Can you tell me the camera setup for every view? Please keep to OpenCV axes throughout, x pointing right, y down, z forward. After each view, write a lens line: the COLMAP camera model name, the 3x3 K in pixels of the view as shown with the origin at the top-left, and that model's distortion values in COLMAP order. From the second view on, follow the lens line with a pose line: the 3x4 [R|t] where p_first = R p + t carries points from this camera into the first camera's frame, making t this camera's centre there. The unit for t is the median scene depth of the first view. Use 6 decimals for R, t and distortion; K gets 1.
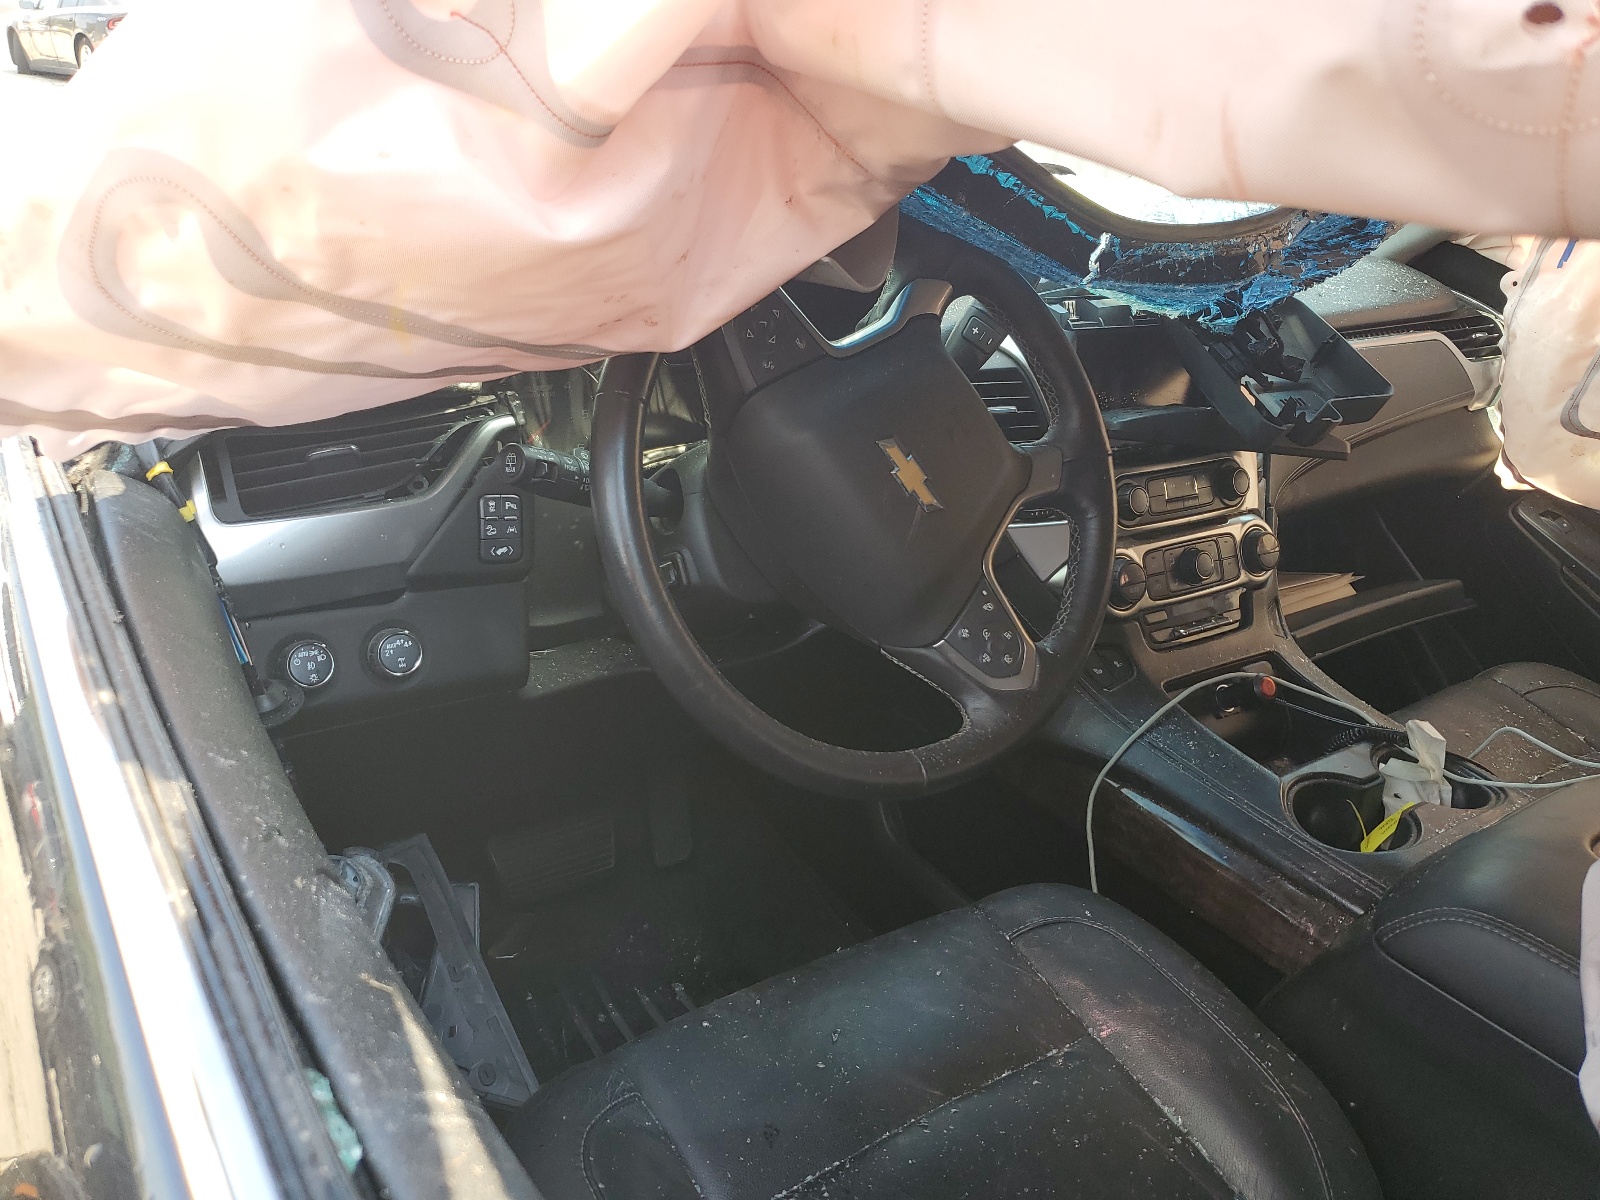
lens RADIAL K [[1170.6, 0, 802.8], [0, 1170.6, 598.5], [0, 0, 1]] dist [0.092028, -0.081259]
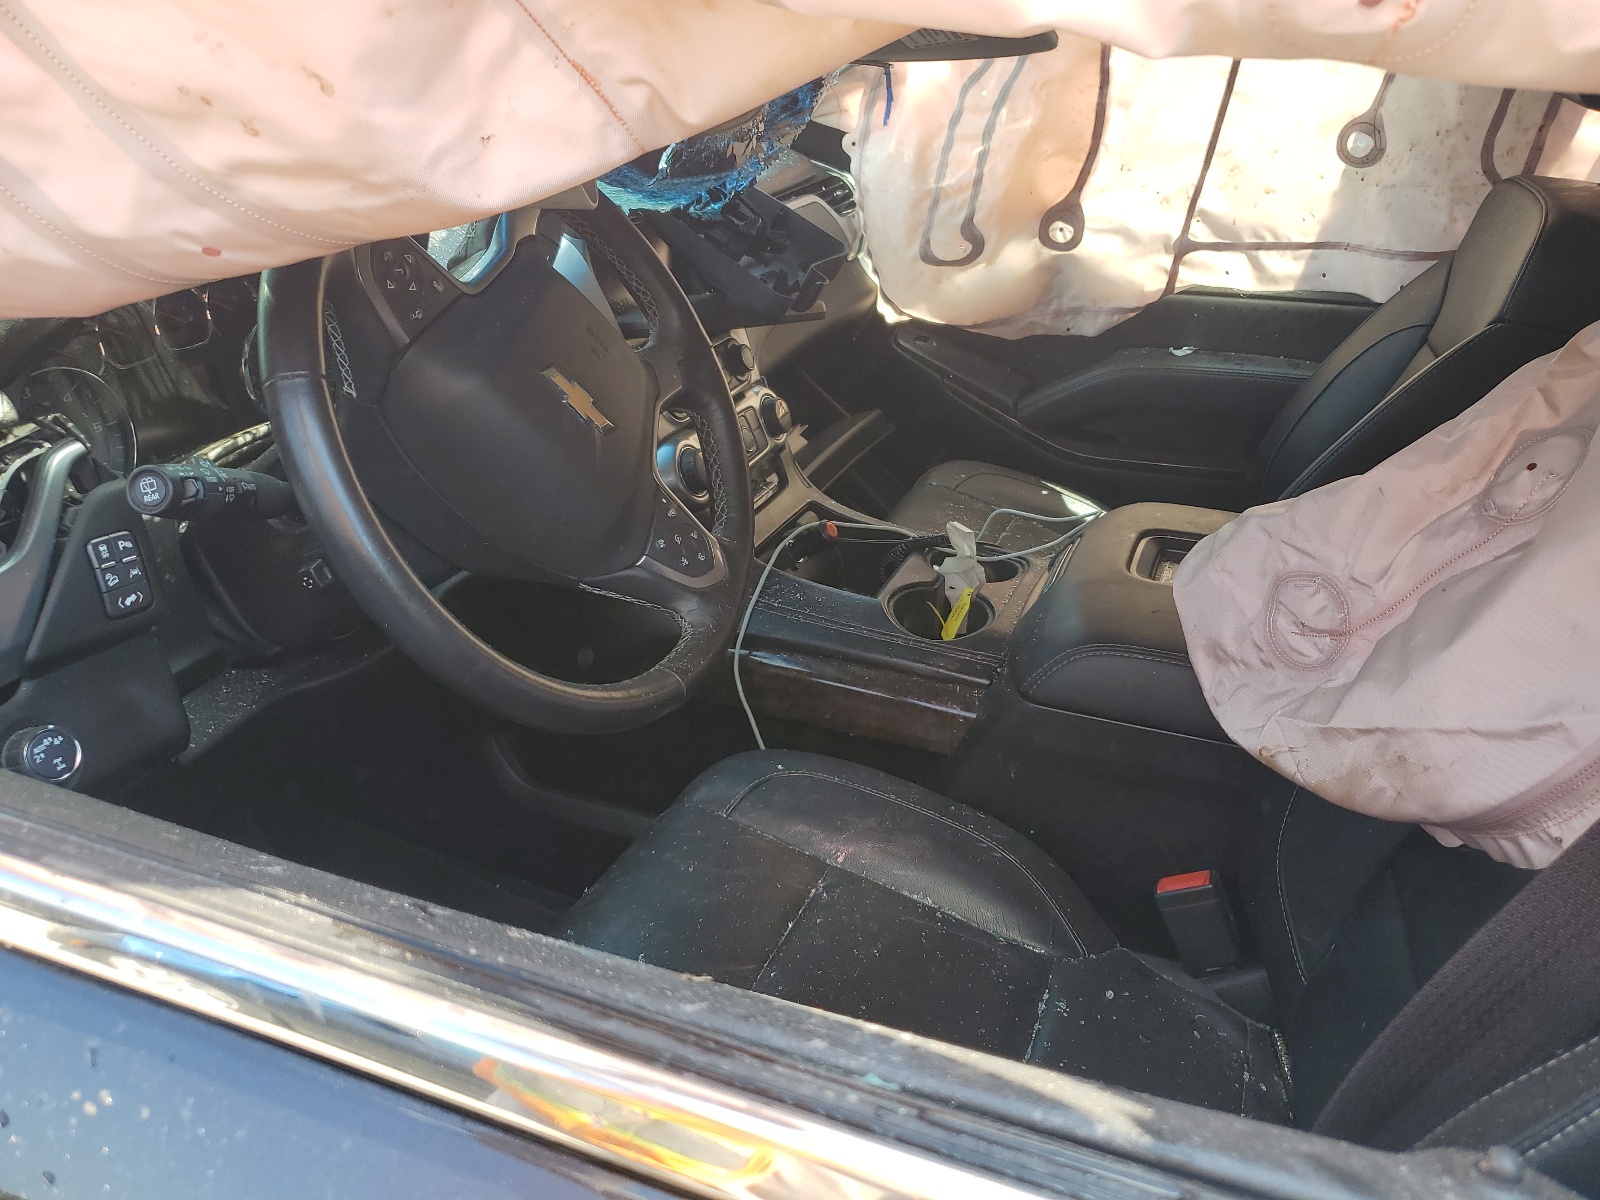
lens RADIAL K [[1170.6, 0, 802.8], [0, 1170.6, 598.5], [0, 0, 1]] dist [0.092028, -0.081259]
pose [[0.856771, -0.295161, 0.422876, -0.126899], [0.265307, 0.955447, 0.129361, -0.015113], [-0.442217, 0.001359, 0.896907, 0.017195]]
